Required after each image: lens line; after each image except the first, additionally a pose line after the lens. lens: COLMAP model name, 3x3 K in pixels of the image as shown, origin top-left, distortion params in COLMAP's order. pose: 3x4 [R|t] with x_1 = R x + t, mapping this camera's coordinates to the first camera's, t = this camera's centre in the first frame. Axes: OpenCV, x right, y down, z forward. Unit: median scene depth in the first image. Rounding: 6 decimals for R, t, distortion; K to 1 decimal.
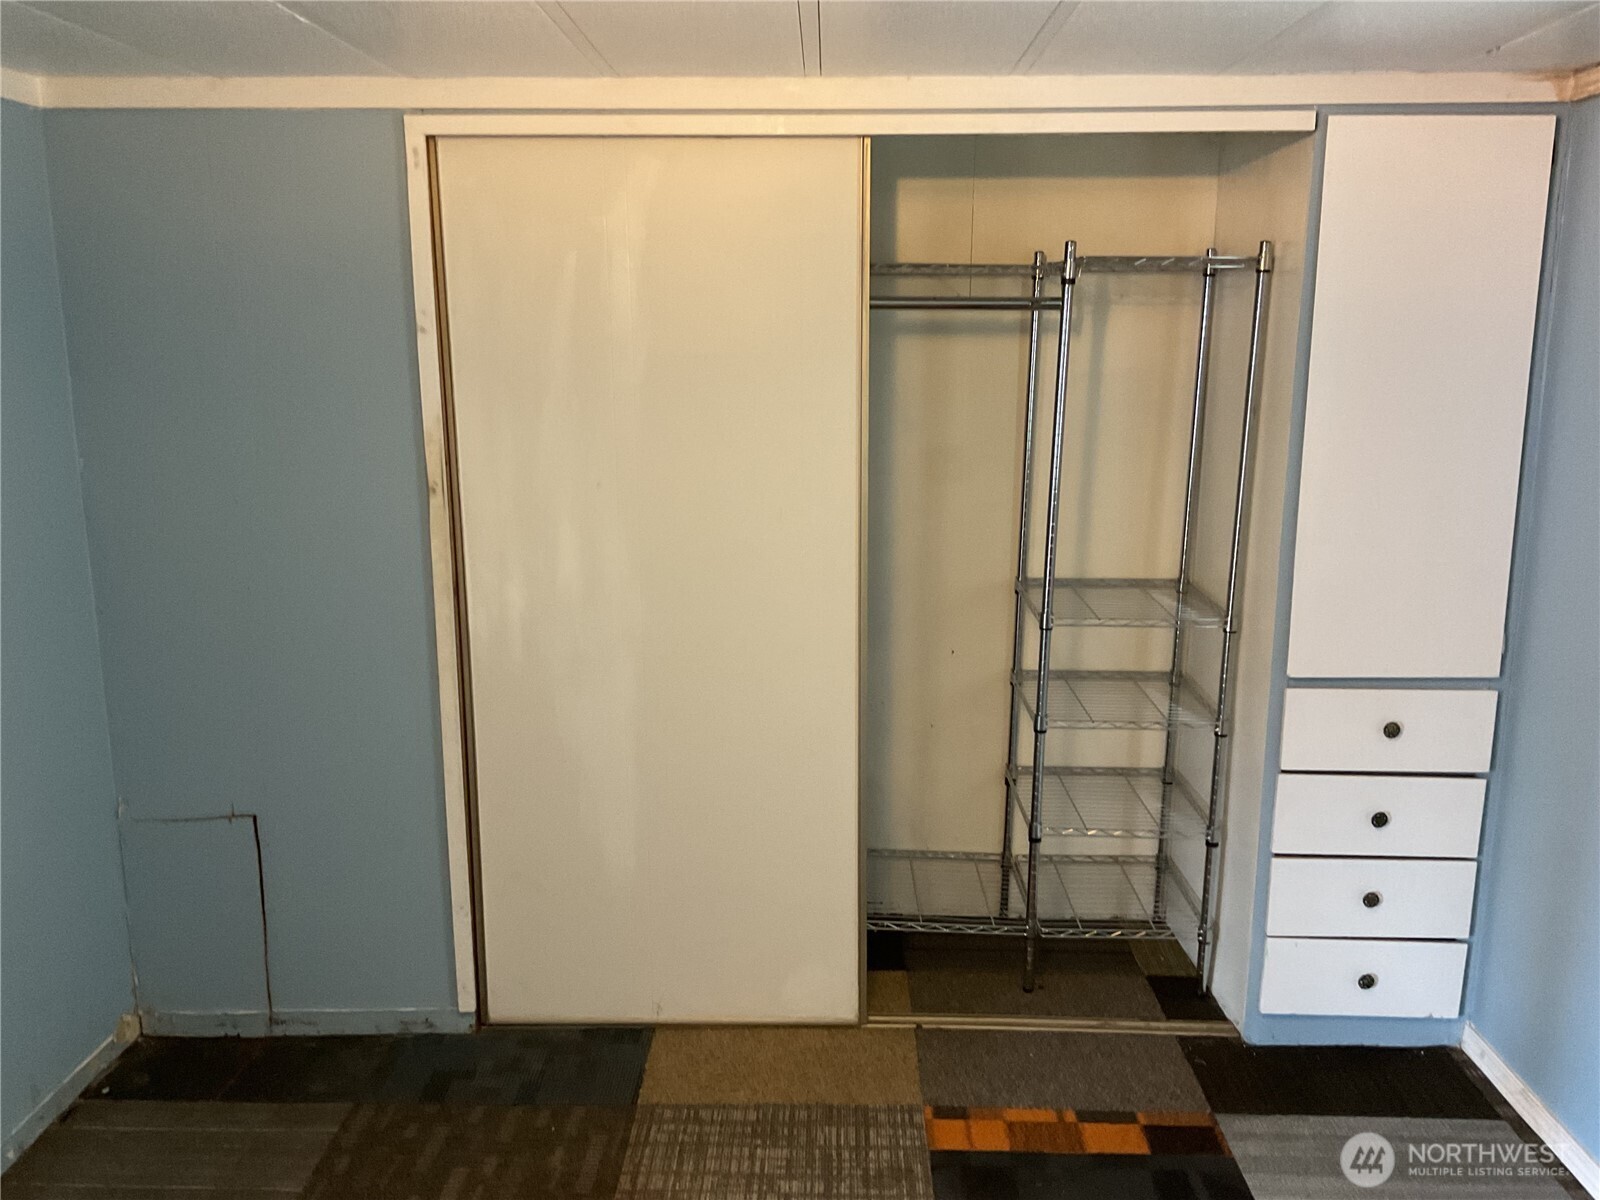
lens RADIAL K [[1311.4, 0, 800.0], [0, 1311.4, 600.0], [0, 0, 1]] dist [0.103857, -0.203297]
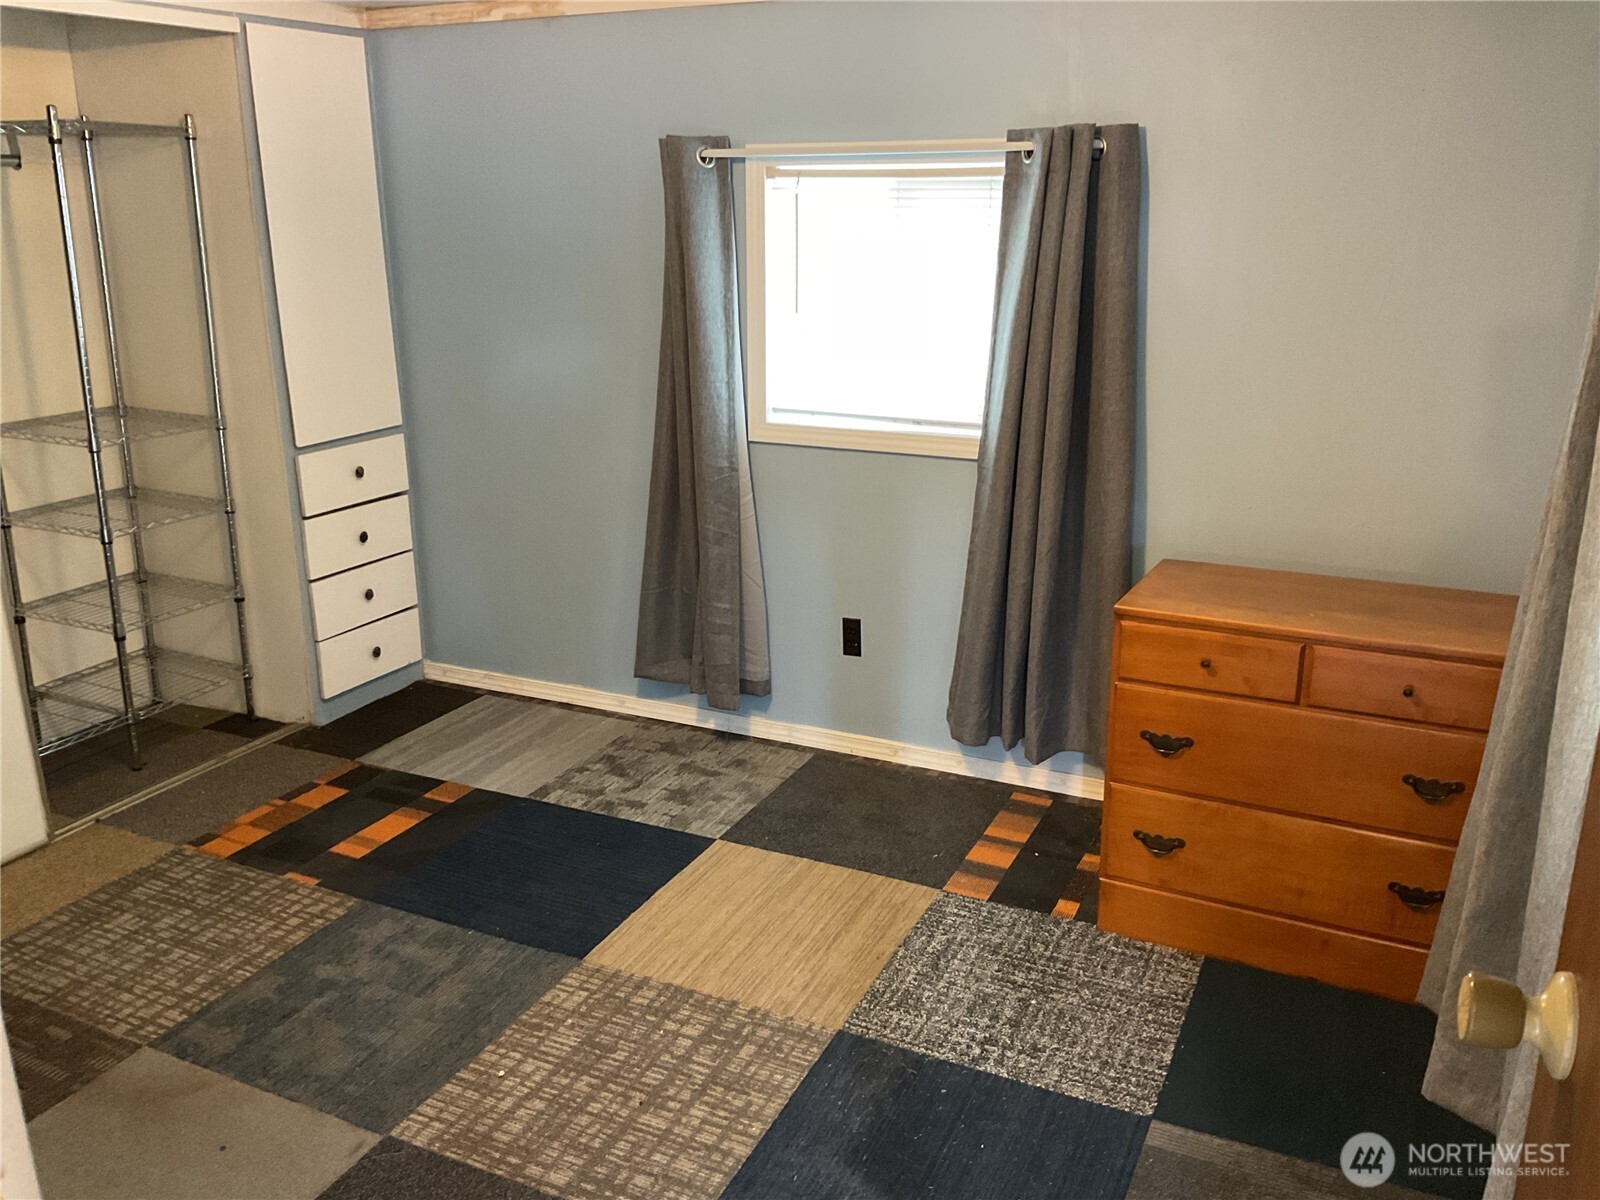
lens RADIAL K [[1311.4, 0, 800.0], [0, 1311.4, 600.0], [0, 0, 1]] dist [0.103857, -0.203297]
pose [[0.395502, -0.263842, 0.879753, -0.653437], [0.185429, 0.961065, 0.204866, 0.025123], [-0.899552, 0.082106, 0.429027, -0.032579]]
